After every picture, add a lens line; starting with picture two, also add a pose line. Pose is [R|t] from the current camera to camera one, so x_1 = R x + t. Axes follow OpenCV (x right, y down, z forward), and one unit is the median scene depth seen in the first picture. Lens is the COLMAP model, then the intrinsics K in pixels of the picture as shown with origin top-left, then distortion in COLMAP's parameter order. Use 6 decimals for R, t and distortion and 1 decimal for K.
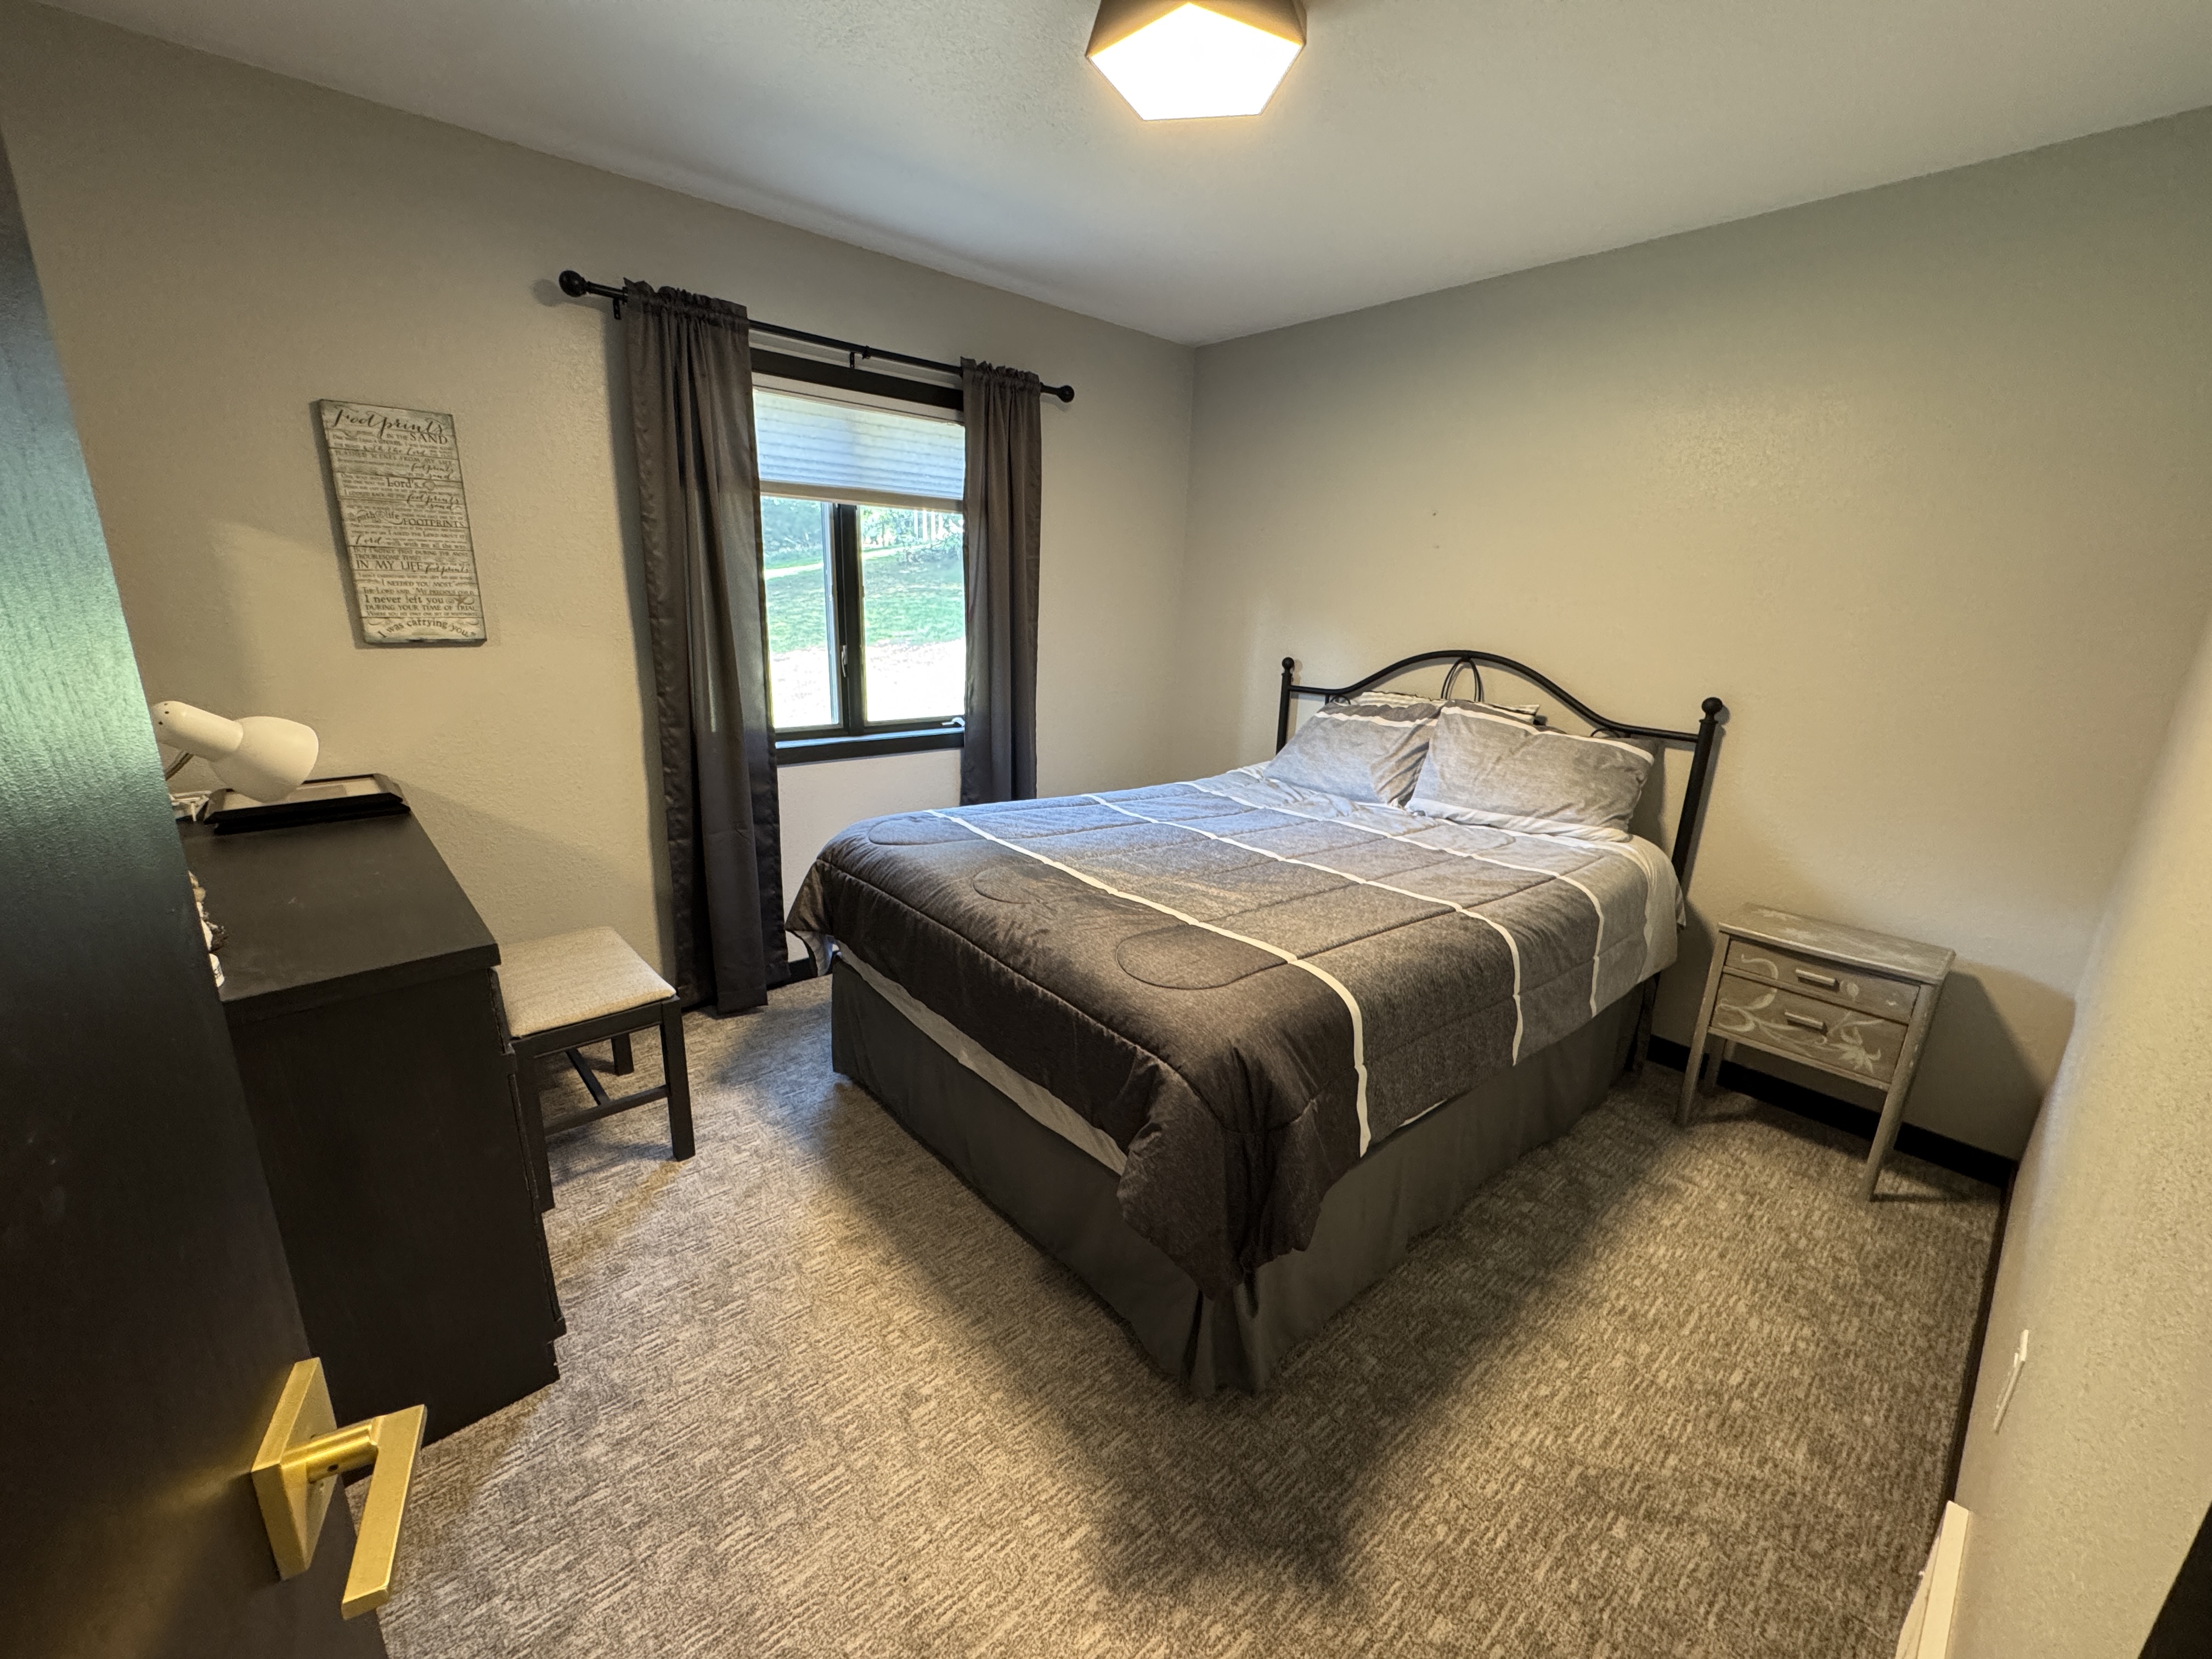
lens RADIAL K [[884.2, 0, 1109.6], [0, 884.2, 827.4], [0, 0, 1]] dist [-0.002429, 0.000187]
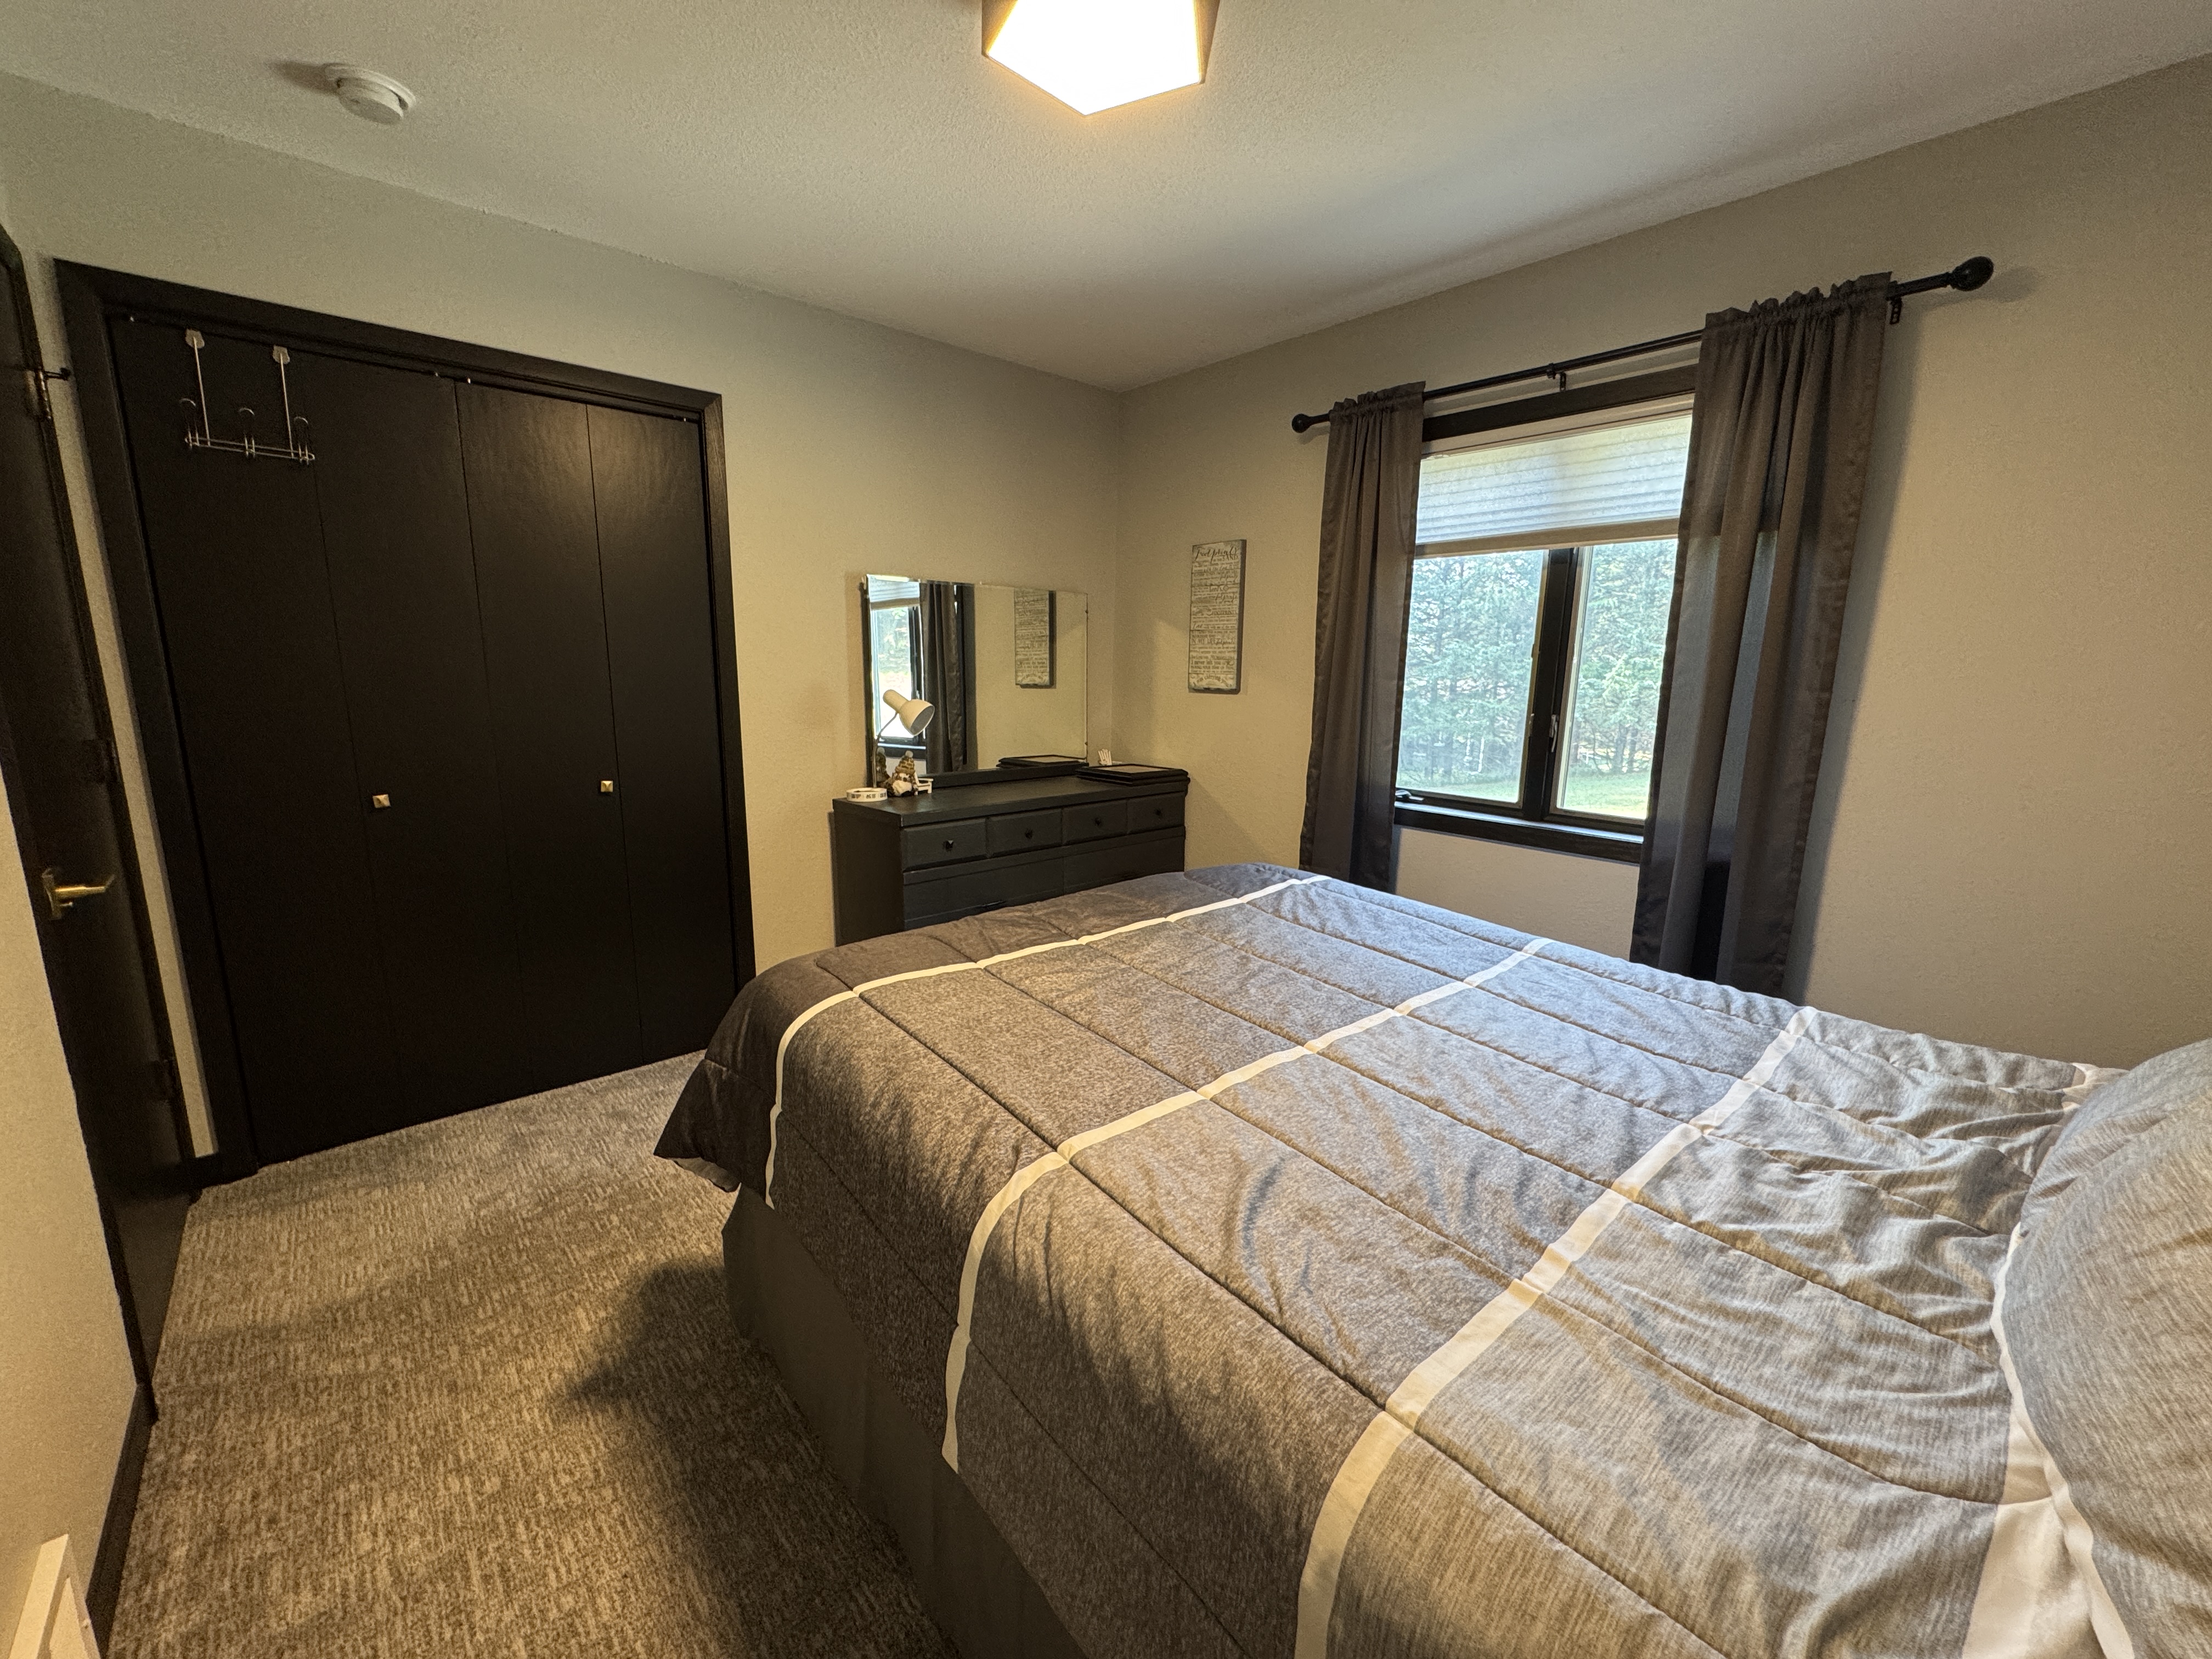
lens RADIAL K [[884.2, 0, 1109.3], [0, 884.2, 831.8], [0, 0, 1]] dist [-0.002429, 0.000187]
pose [[-0.000123, 0.156236, -0.987720, 0.680314], [-0.272889, 0.950226, 0.150339, -0.137933], [0.962046, 0.269556, 0.042518, 0.724584]]
